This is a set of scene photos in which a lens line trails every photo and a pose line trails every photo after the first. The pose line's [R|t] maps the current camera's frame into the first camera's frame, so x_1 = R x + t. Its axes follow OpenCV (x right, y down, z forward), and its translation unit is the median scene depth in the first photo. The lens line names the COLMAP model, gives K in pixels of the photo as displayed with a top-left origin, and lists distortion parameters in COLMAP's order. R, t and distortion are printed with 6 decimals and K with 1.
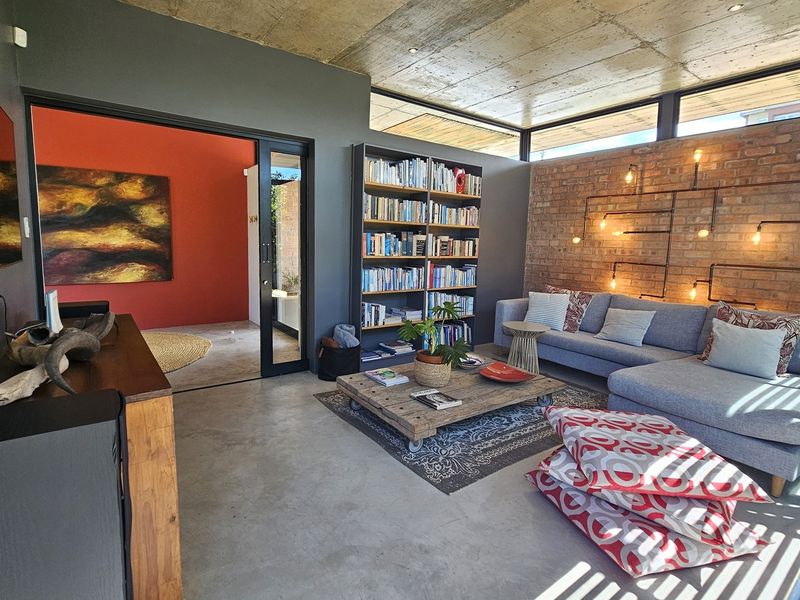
lens RADIAL K [[395.3, 0, 400.9], [0, 395.3, 279.1], [0, 0, 1]] dist [-0.002126, -0.000222]
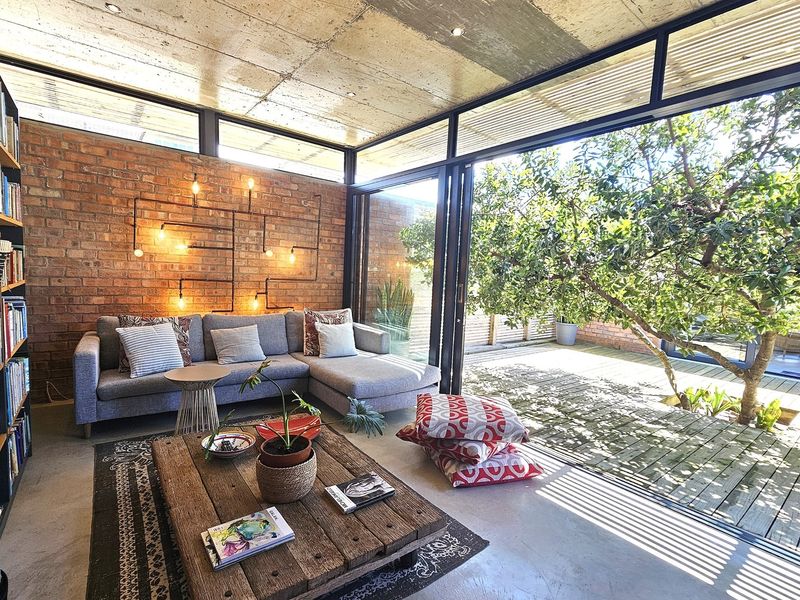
lens RADIAL K [[377.5, 0, 400.0], [0, 377.5, 300.0], [0, 0, 1]] dist [-0.001563, -0.000216]
pose [[0.010577, -0.101727, 0.994756, -0.336704], [0.040834, 0.994026, 0.101218, -0.067942], [-0.999110, 0.039549, 0.014668, 0.536494]]
